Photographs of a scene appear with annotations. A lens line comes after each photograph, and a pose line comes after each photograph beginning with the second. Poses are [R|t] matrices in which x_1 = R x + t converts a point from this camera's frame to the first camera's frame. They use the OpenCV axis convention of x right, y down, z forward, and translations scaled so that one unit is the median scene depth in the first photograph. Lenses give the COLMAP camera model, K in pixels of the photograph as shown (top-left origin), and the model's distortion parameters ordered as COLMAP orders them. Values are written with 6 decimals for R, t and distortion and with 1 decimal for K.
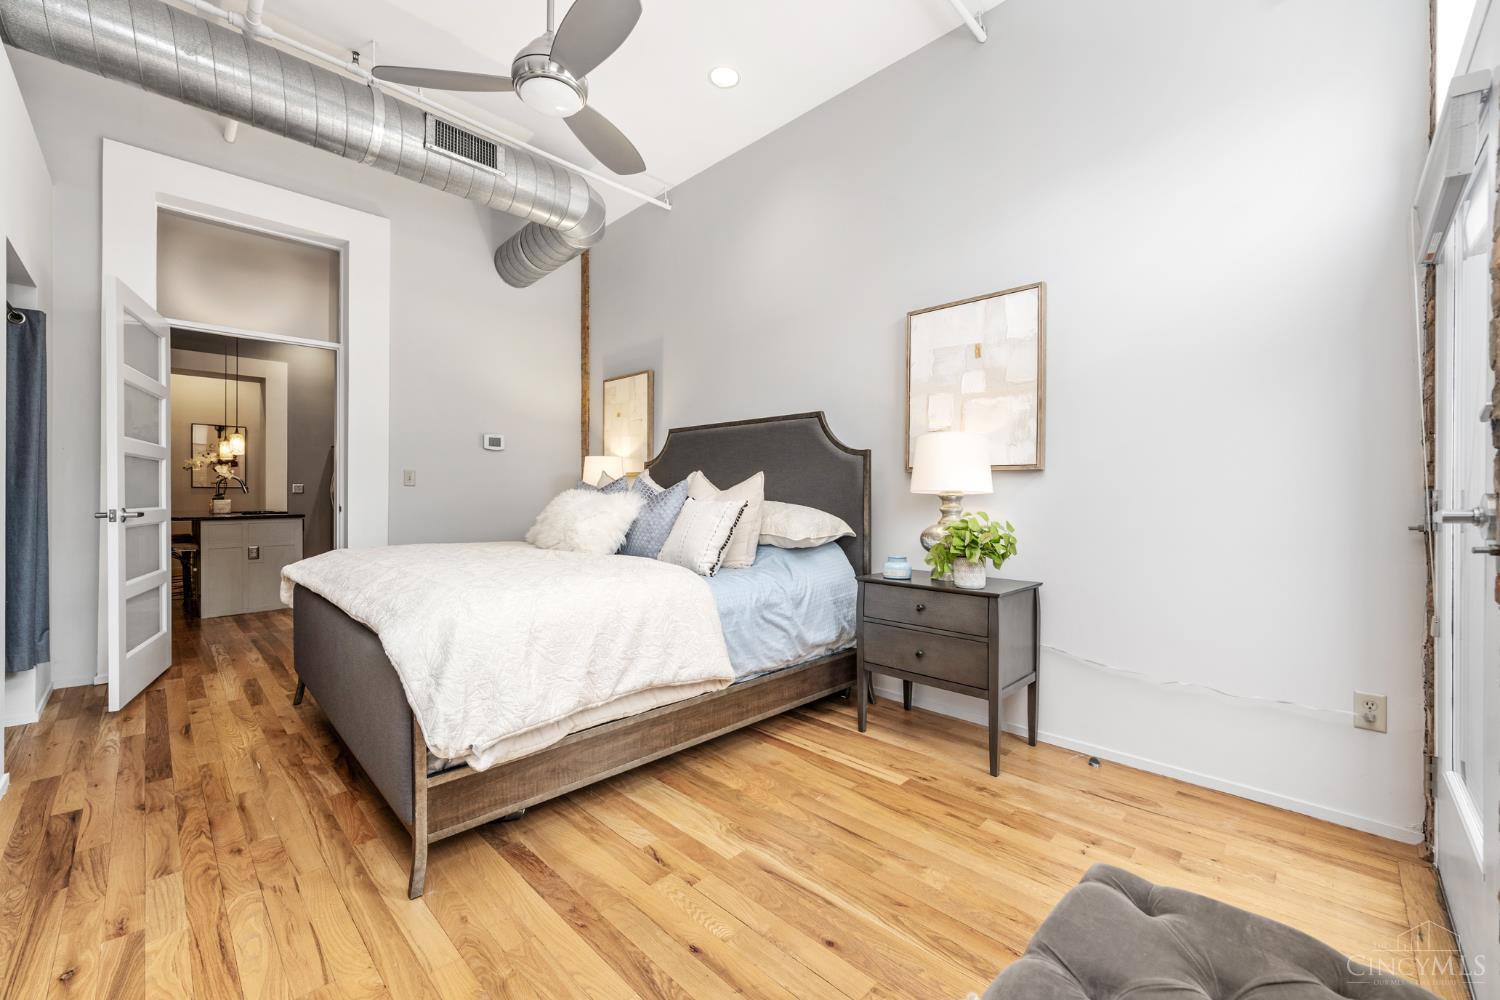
lens RADIAL K [[599.3, 0, 745.8], [0, 599.3, 493.5], [0, 0, 1]] dist [-0.011682, -0.000152]
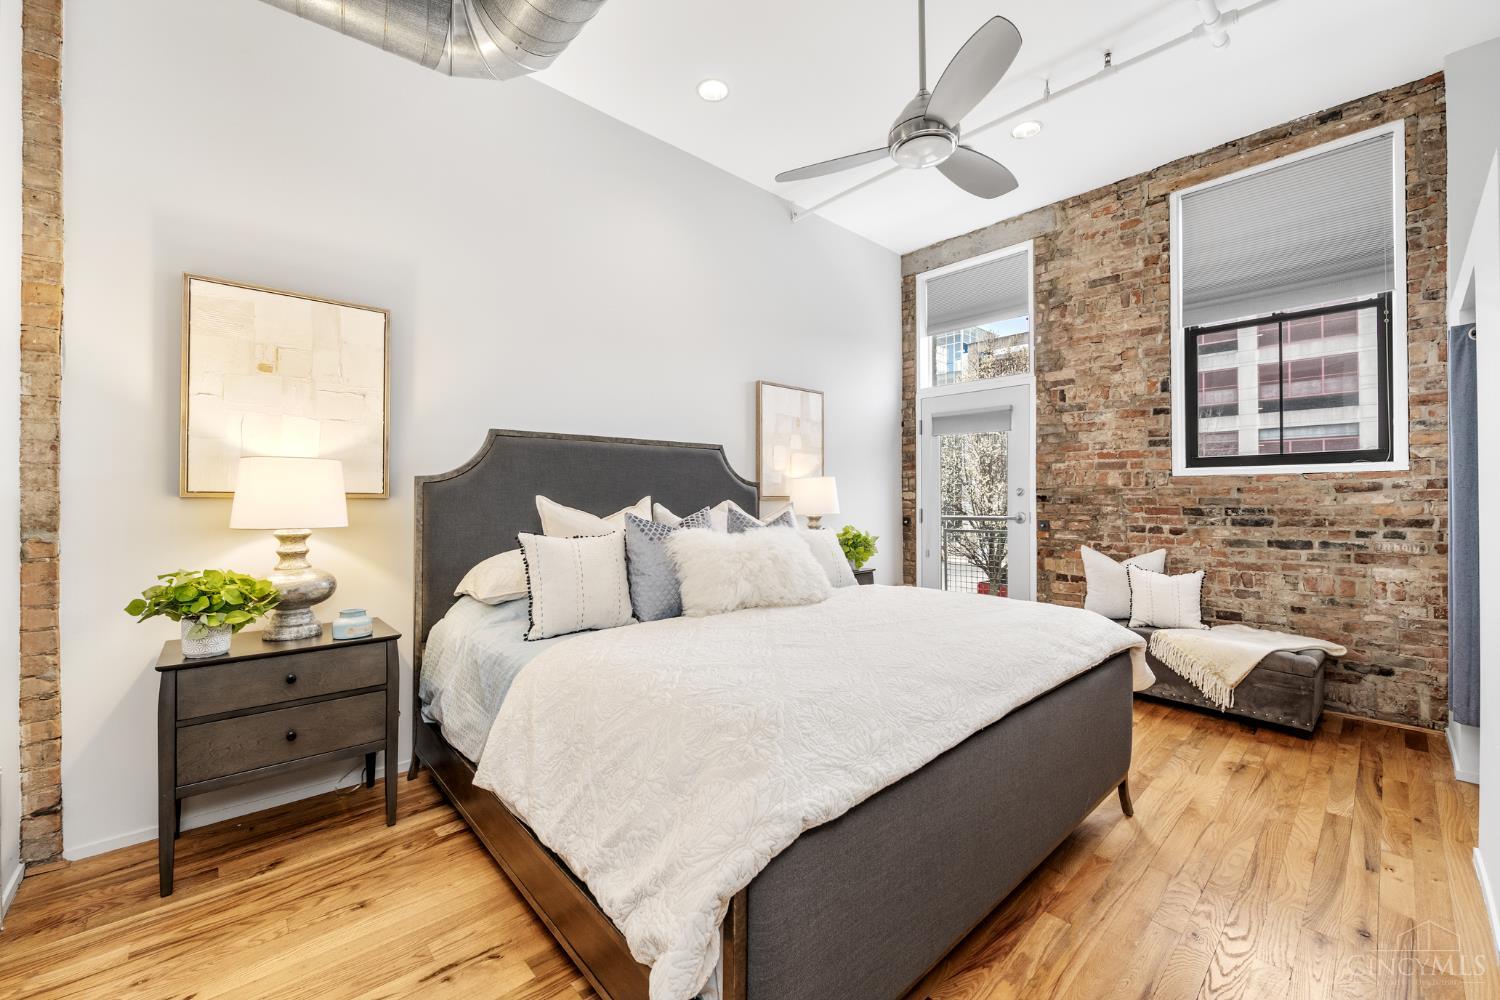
lens RADIAL K [[599.3, 0, 745.8], [0, 599.3, 493.5], [0, 0, 1]] dist [-0.011682, -0.000152]
pose [[0.044491, 0.001414, 0.999009, -1.029308], [0.001327, 0.999998, -0.001475, -0.047328], [-0.999009, 0.001391, 0.044489, 0.942129]]
